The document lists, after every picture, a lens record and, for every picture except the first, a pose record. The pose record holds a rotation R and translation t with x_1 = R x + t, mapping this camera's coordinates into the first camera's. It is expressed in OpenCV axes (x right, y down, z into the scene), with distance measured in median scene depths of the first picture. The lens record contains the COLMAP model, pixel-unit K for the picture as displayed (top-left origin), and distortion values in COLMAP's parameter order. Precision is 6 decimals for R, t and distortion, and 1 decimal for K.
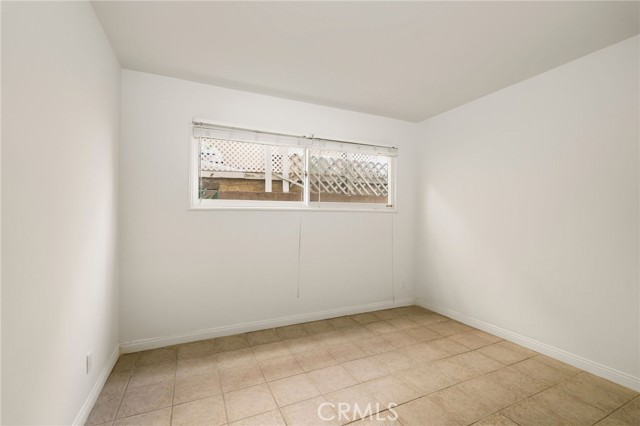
lens RADIAL K [[280.2, 0, 319.6], [0, 280.2, 213.7], [0, 0, 1]] dist [-0.000097, -0.000676]
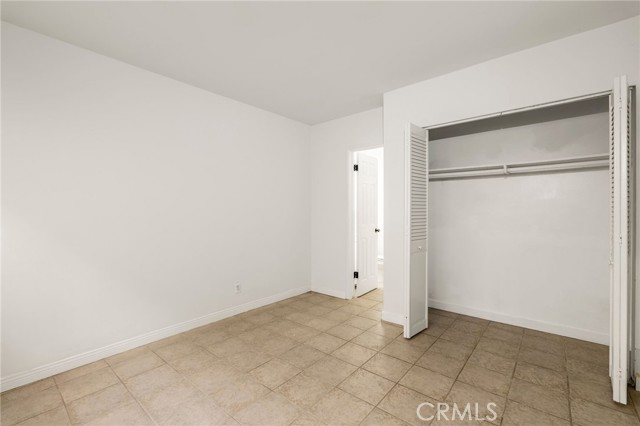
lens RADIAL K [[280.2, 0, 319.4], [0, 280.2, 214.2], [0, 0, 1]] dist [-0.000097, -0.000676]
pose [[-0.426402, -0.012025, 0.904454, -0.429684], [-0.001829, 0.999921, 0.012431, 0.010540], [-0.904532, 0.003646, -0.426391, 0.927252]]
